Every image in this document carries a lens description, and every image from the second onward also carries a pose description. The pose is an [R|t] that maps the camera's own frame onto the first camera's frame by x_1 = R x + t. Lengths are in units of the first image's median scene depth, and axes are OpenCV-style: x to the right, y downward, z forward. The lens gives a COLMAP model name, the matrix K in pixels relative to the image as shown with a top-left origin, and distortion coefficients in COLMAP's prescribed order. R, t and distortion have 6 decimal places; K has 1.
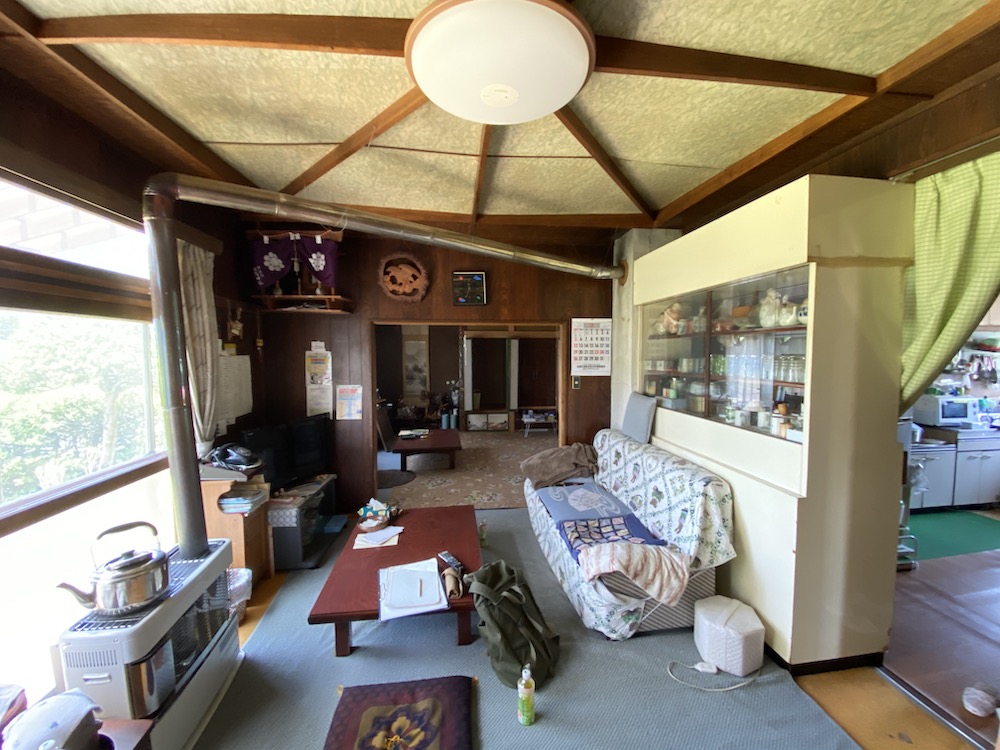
lens RADIAL K [[399.0, 0, 499.5], [0, 399.0, 372.8], [0, 0, 1]] dist [0.018234, -0.019671]
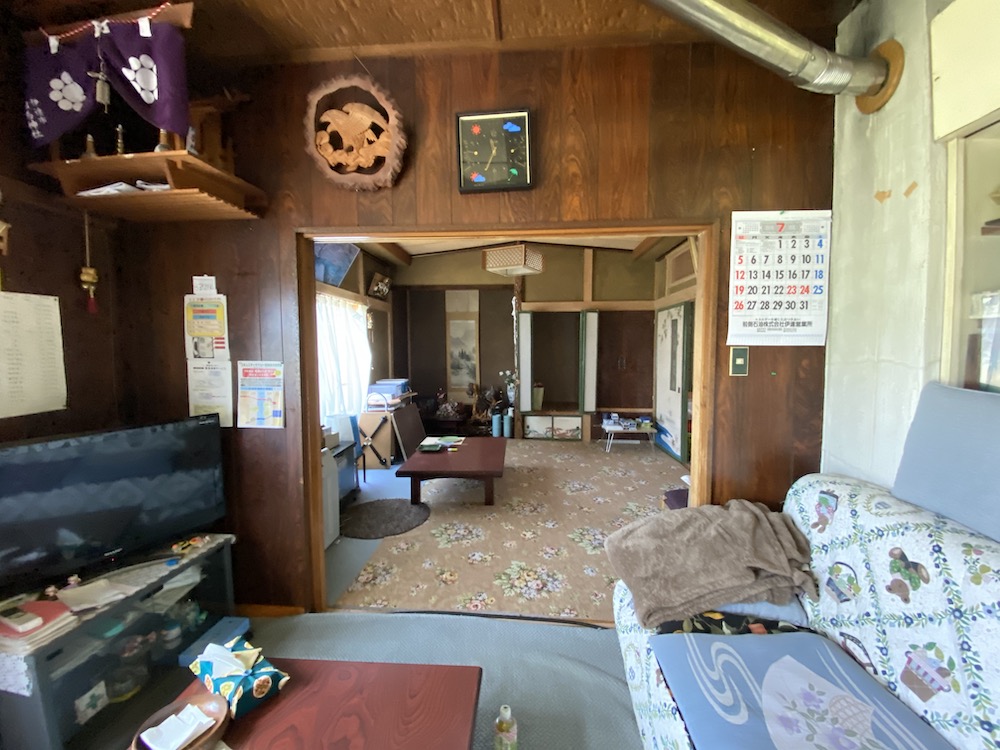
lens RADIAL K [[399.0, 0, 499.5], [0, 399.0, 372.8], [0, 0, 1]] dist [0.018234, -0.019671]
pose [[0.982430, 0.011414, -0.186282, 0.018473], [-0.010050, 0.999915, 0.008264, 0.037983], [0.186361, -0.006246, 0.982462, 0.549050]]
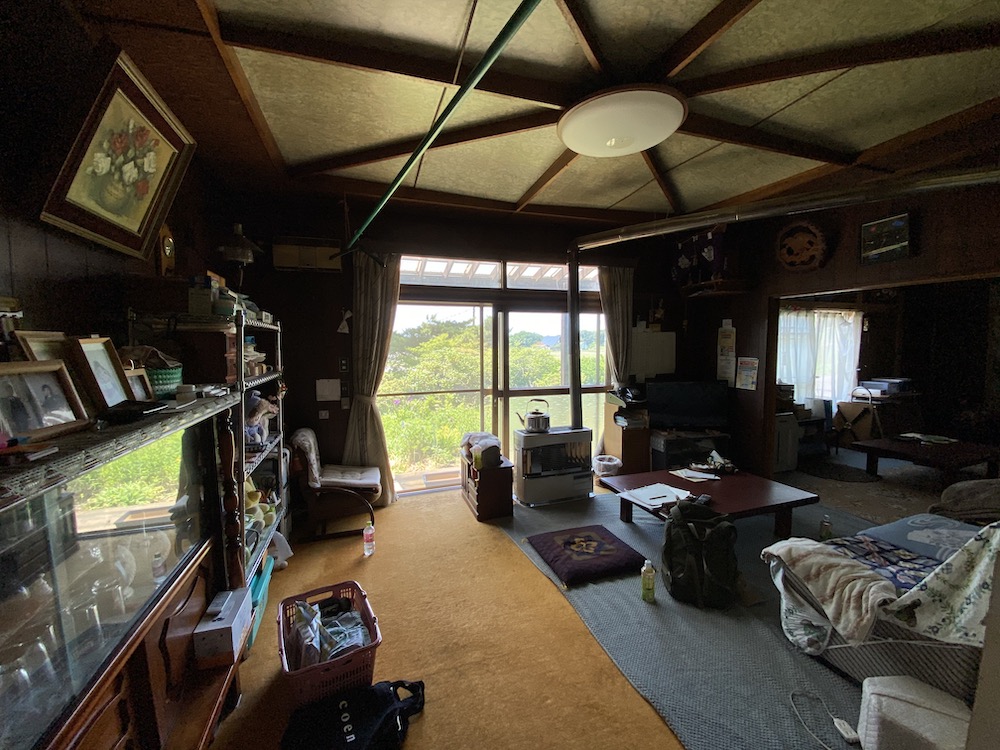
lens RADIAL K [[399.0, 0, 499.5], [0, 399.0, 372.8], [0, 0, 1]] dist [0.018234, -0.019671]
pose [[0.205969, 0.071006, -0.975979, 0.550239], [-0.047608, 0.996910, 0.062482, 0.035338], [0.977400, 0.033595, 0.208713, 0.107584]]
